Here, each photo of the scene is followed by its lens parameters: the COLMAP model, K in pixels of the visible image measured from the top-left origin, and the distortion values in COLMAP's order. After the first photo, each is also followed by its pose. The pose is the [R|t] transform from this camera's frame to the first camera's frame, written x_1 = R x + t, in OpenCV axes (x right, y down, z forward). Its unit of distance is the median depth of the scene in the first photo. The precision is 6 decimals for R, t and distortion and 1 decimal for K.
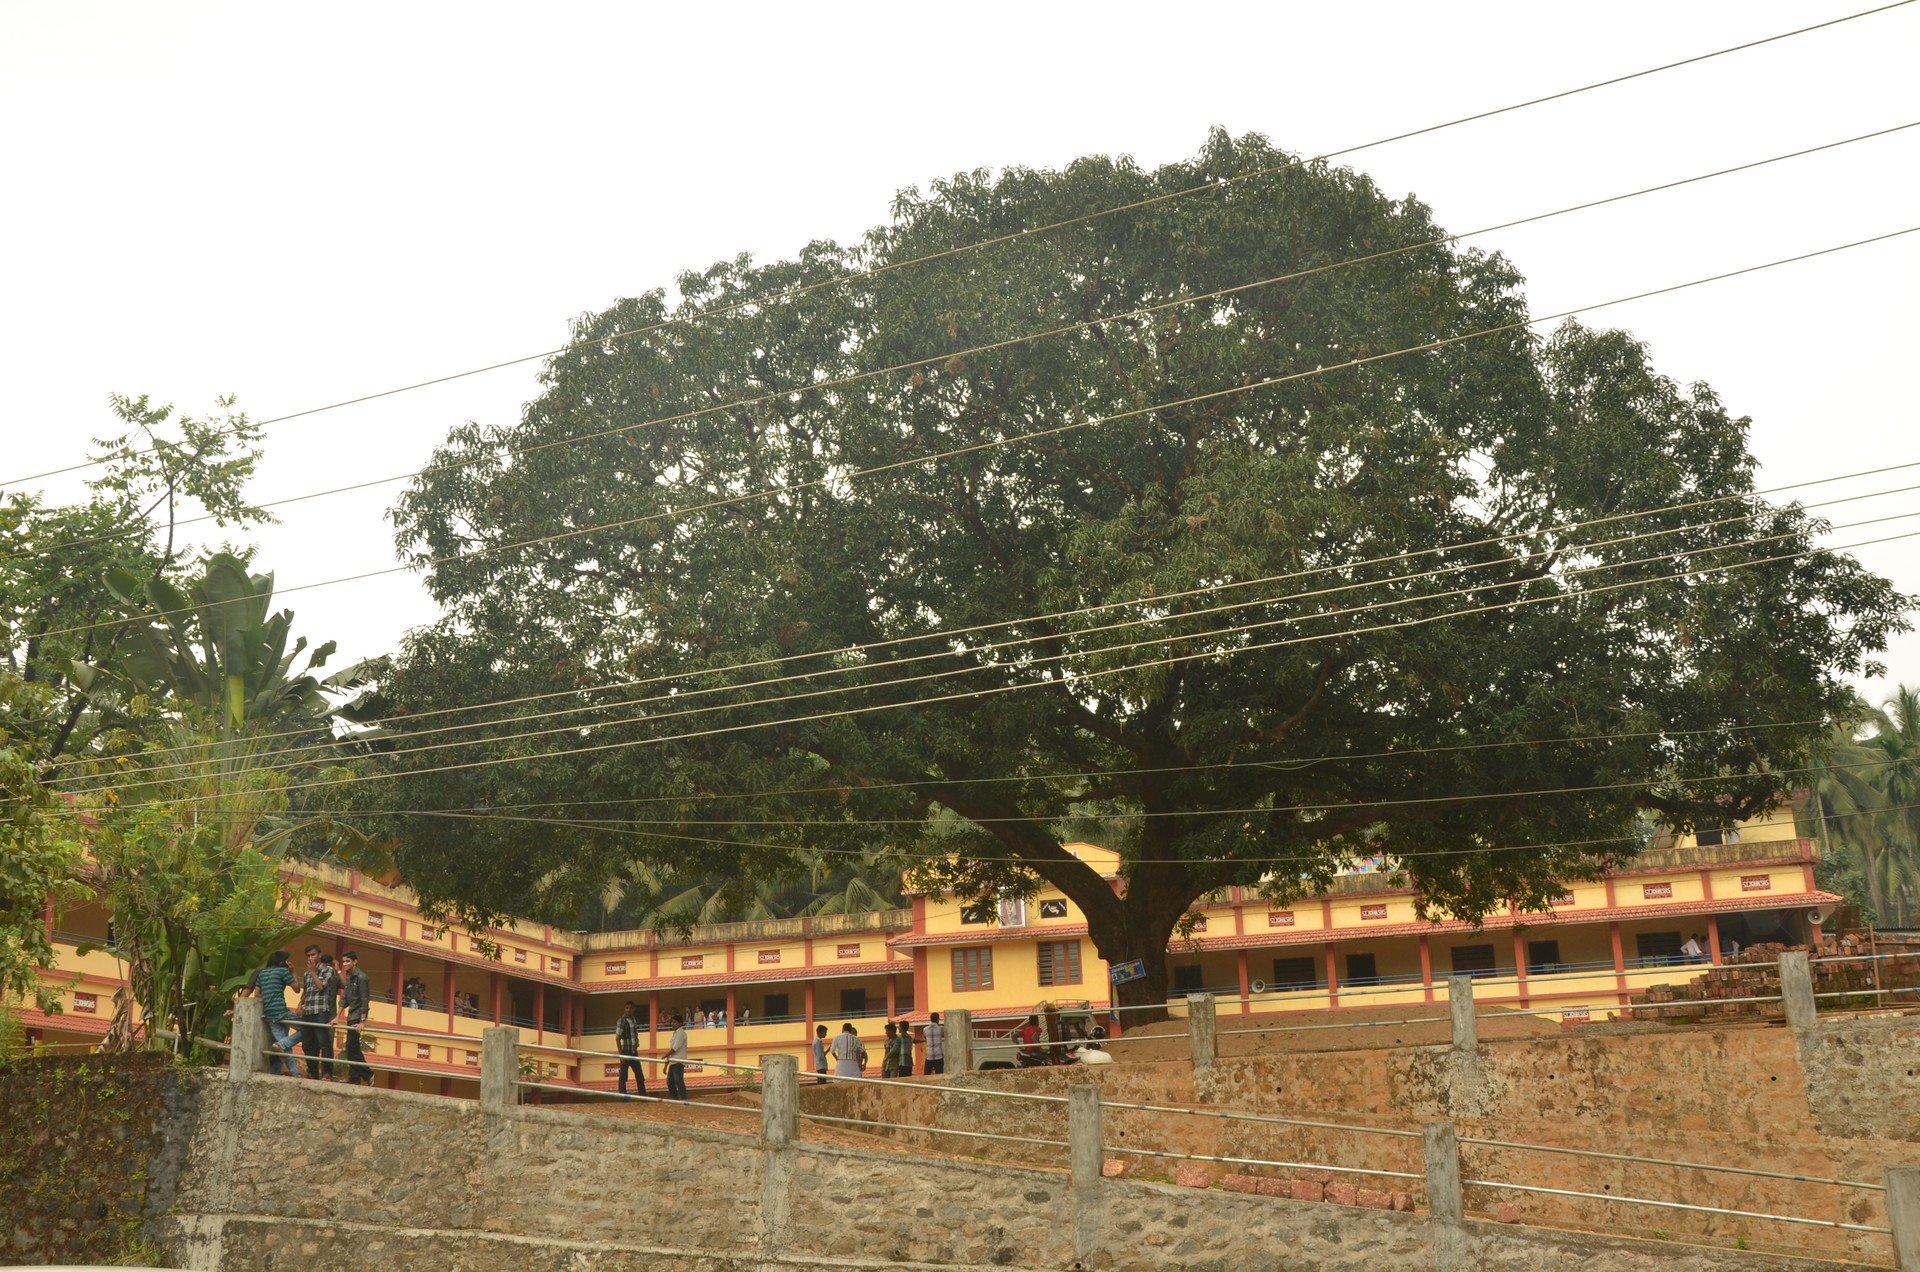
lens RADIAL K [[1940.3, 0, 961.7], [0, 1940.3, 664.8], [0, 0, 1]] dist [-0.046201, 0.053071]
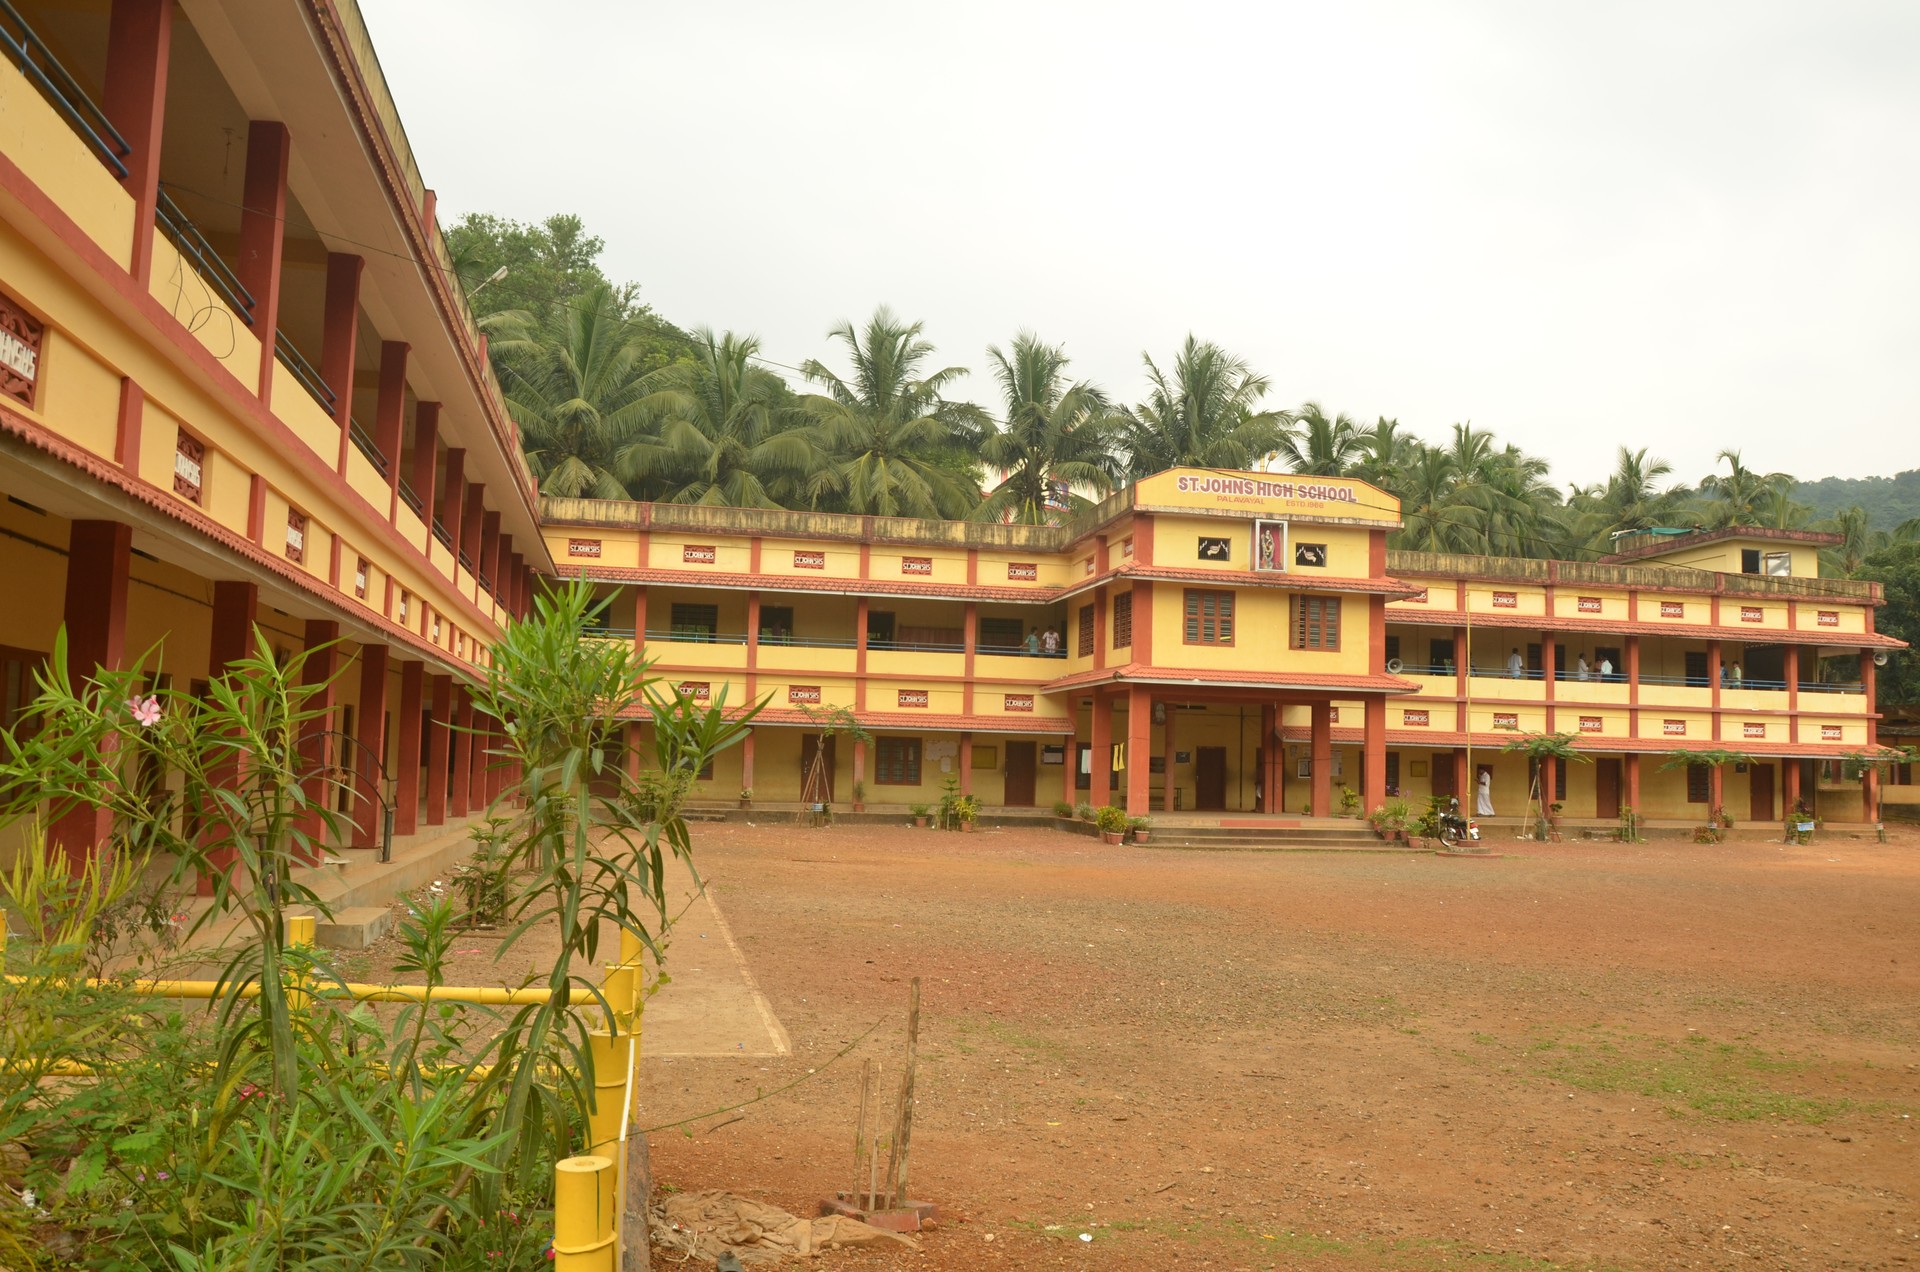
lens RADIAL K [[1467.0, 0, 960.4], [0, 1467.0, 656.0], [0, 0, 1]] dist [-0.054597, 0.009421]
pose [[0.883123, 0.094235, 0.459580, -0.717106], [-0.183967, 0.970719, 0.154466, 0.202100], [-0.431567, -0.220960, 0.874601, 1.066503]]
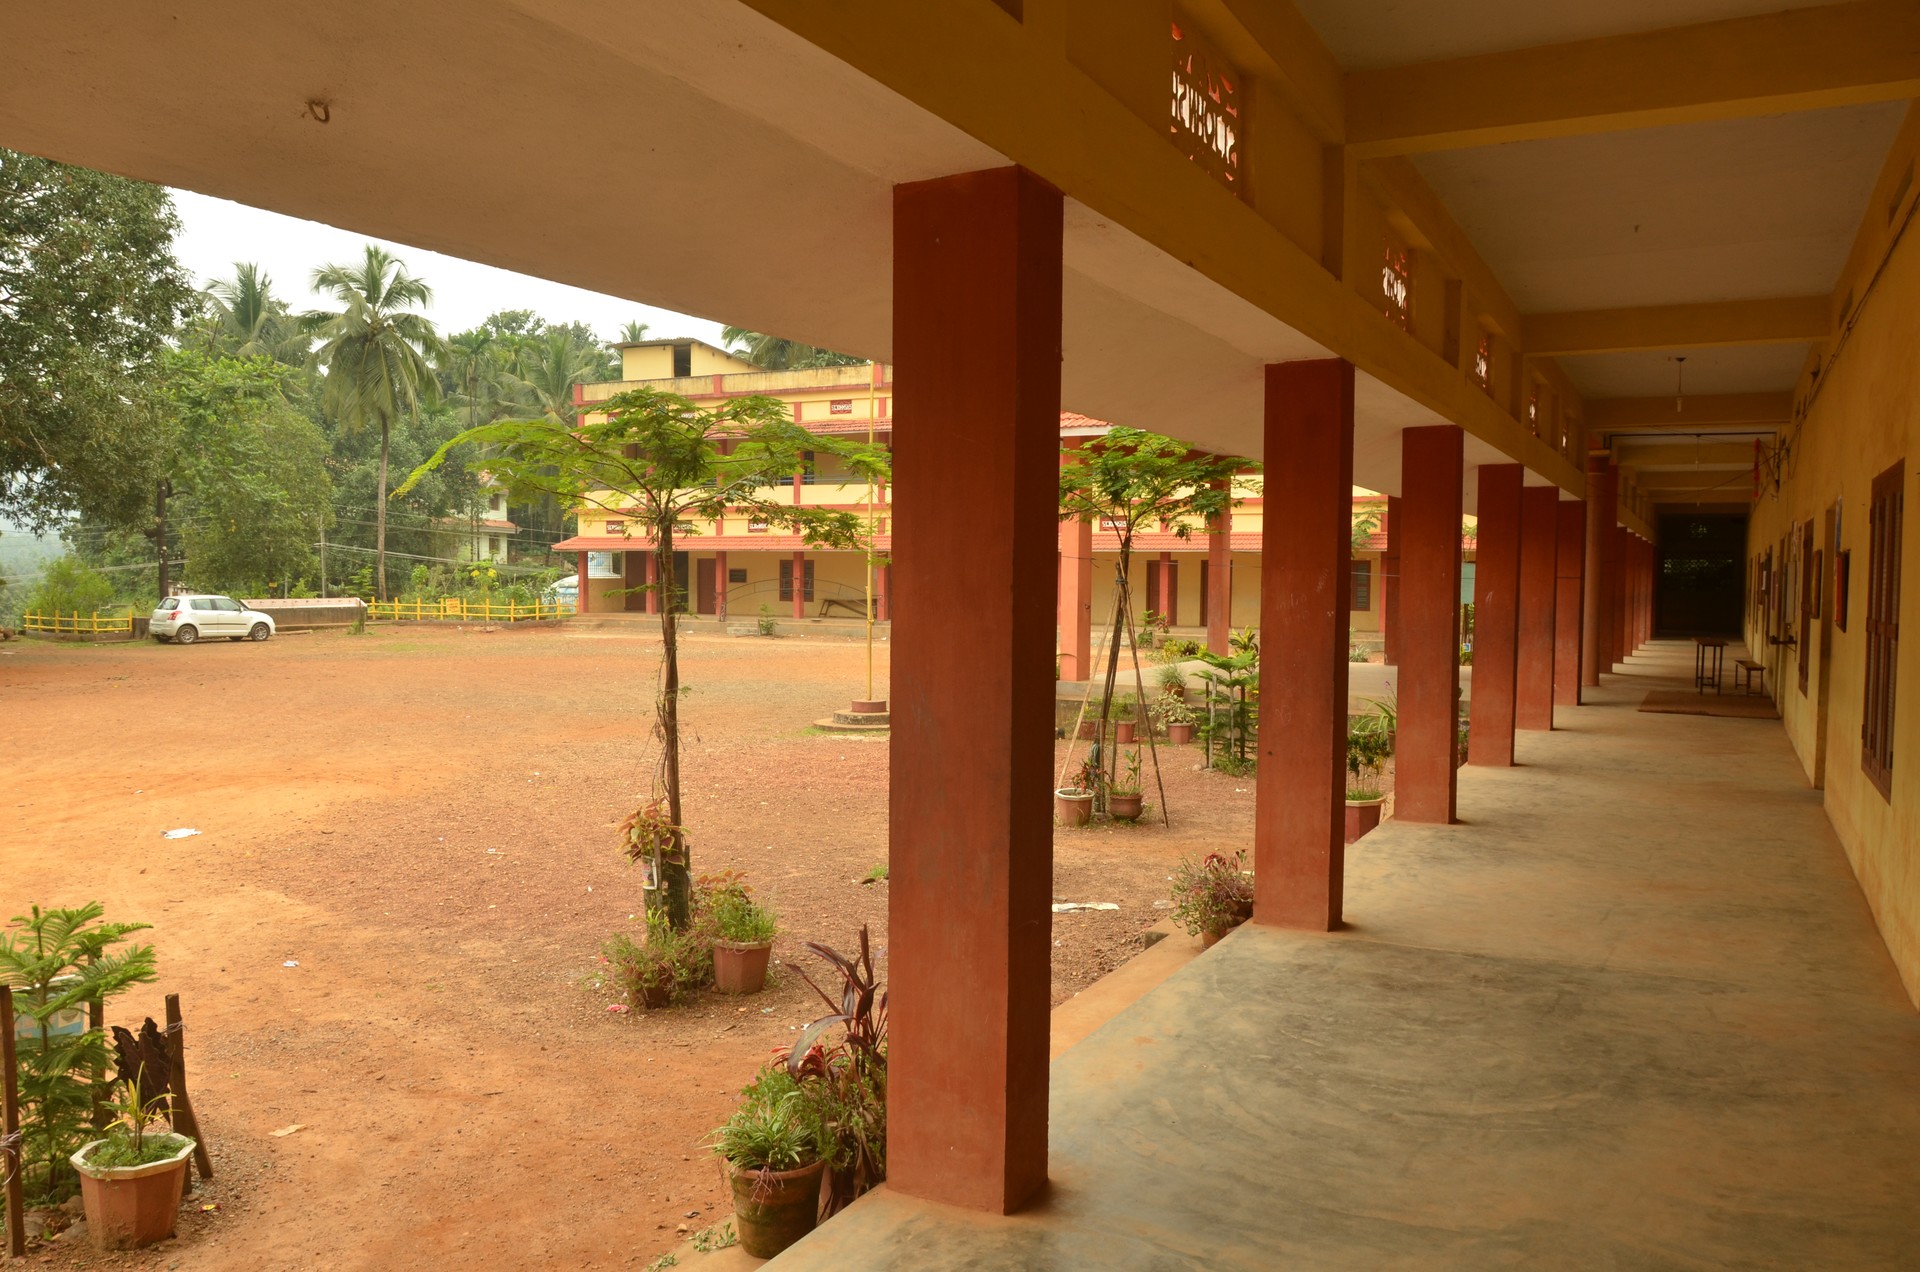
lens RADIAL K [[1467.0, 0, 960.4], [0, 1467.0, 656.0], [0, 0, 1]] dist [-0.054597, 0.009421]
pose [[-0.209015, 0.087796, -0.973963, 0.817303], [0.269180, 0.962653, 0.029010, 0.417679], [0.940135, -0.256108, -0.224842, 2.058231]]
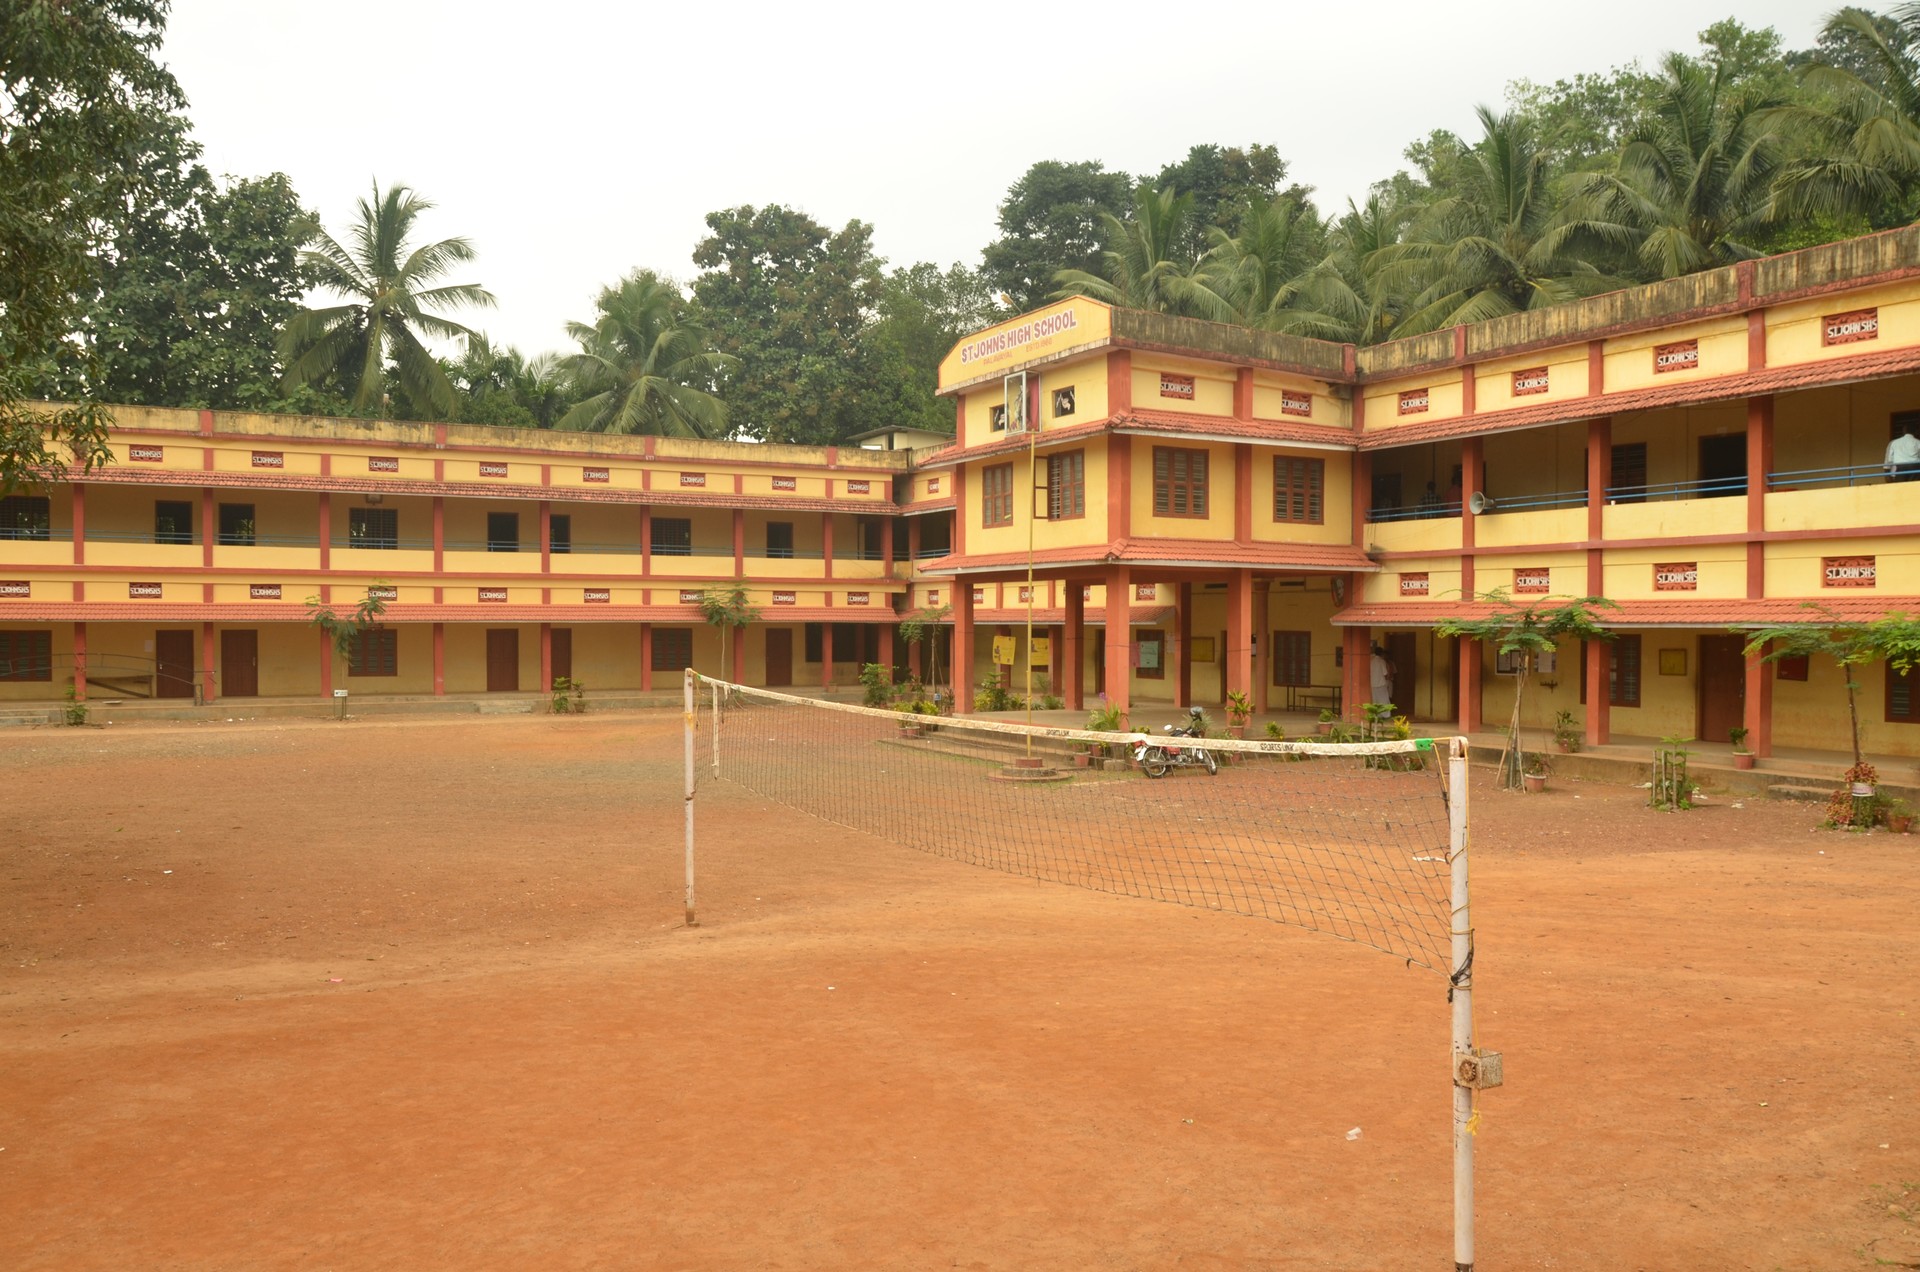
lens RADIAL K [[1459.6, 0, 959.4], [0, 1459.6, 657.5], [0, 0, 1]] dist [-0.054171, 0.007824]
pose [[0.692195, 0.053690, -0.719711, 0.770004], [0.173457, 0.955623, 0.238114, 0.172701], [0.700556, -0.289660, 0.652164, 1.281064]]
